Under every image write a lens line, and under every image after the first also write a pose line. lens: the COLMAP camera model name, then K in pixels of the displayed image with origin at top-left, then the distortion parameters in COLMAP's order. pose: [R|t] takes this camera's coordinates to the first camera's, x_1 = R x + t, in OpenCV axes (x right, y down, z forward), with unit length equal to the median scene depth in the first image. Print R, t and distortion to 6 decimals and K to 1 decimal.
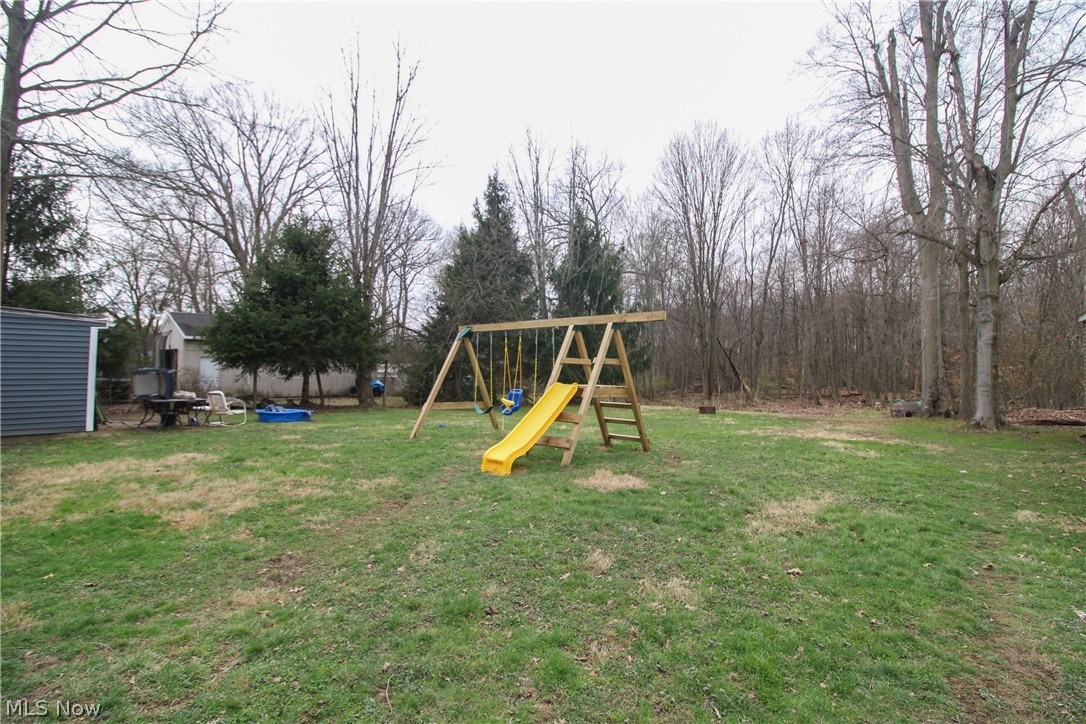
lens RADIAL K [[511.2, 0, 548.4], [0, 511.2, 346.5], [0, 0, 1]] dist [-0.000472, -0.012937]
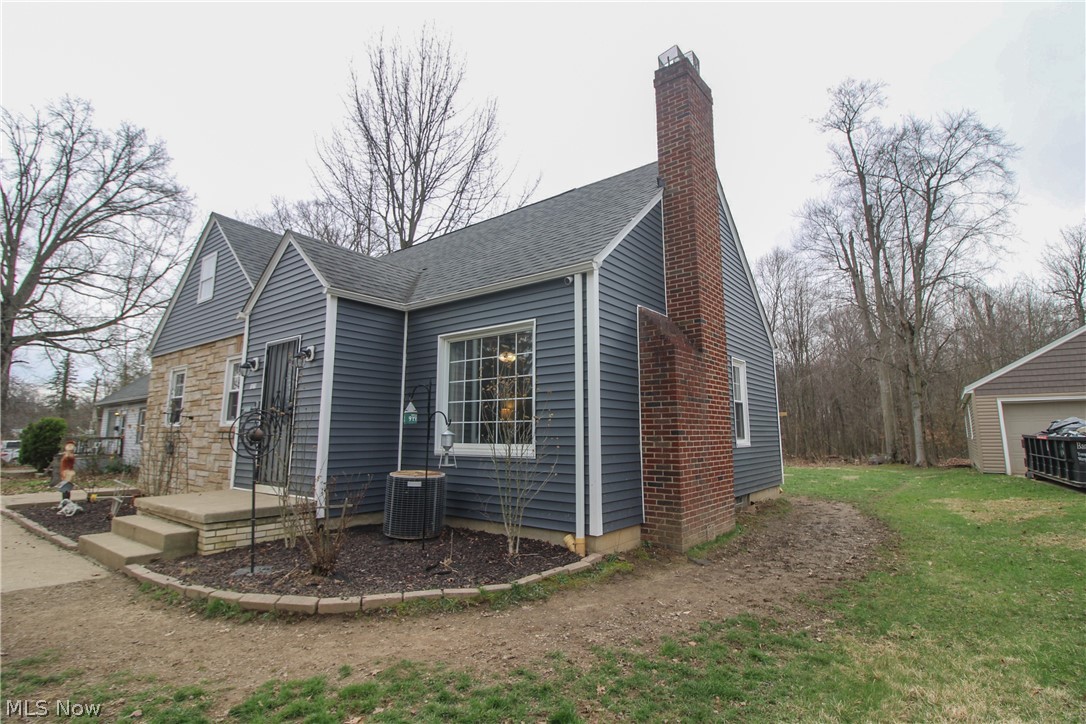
lens RADIAL K [[526.9, 0, 548.6], [0, 526.9, 343.0], [0, 0, 1]] dist [0.002127, -0.014443]
pose [[0.997540, 0.001935, 0.070069, -0.476779], [0.007642, 0.990657, -0.136160, -0.025819], [-0.069677, 0.136361, 0.988206, -0.652271]]
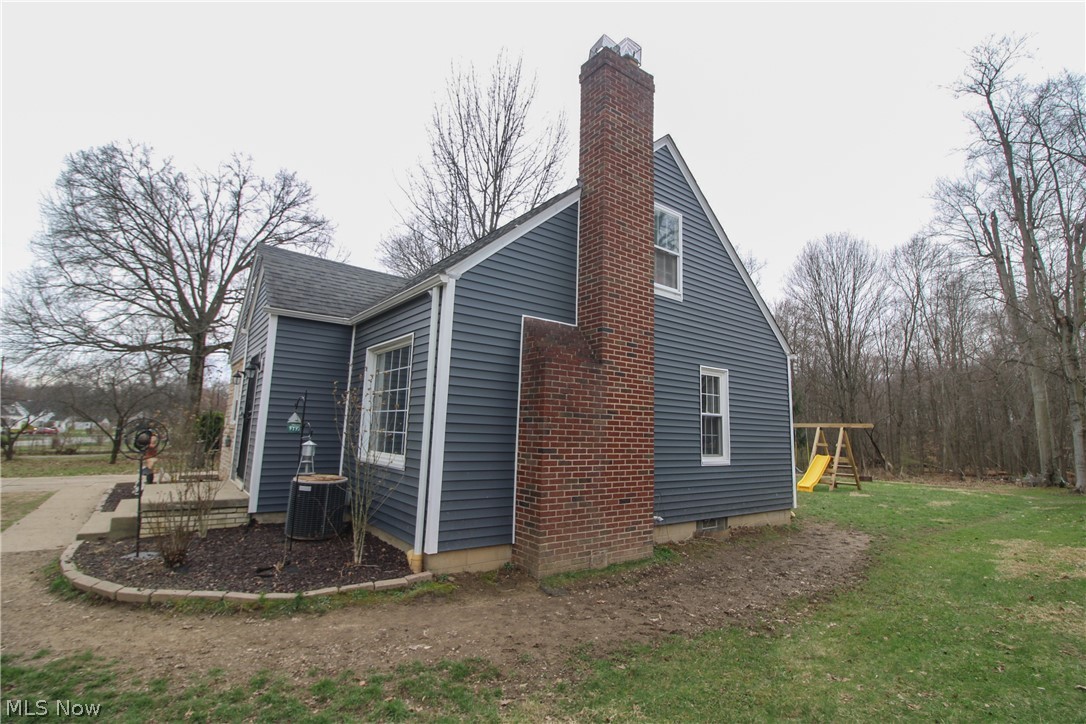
lens RADIAL K [[511.2, 0, 548.4], [0, 511.2, 346.5], [0, 0, 1]] dist [-0.000472, -0.012937]
pose [[0.981296, -0.009690, -0.192260, -0.305861], [-0.016012, 0.991163, -0.131677, -0.036178], [0.191837, 0.132293, 0.972470, -0.623512]]
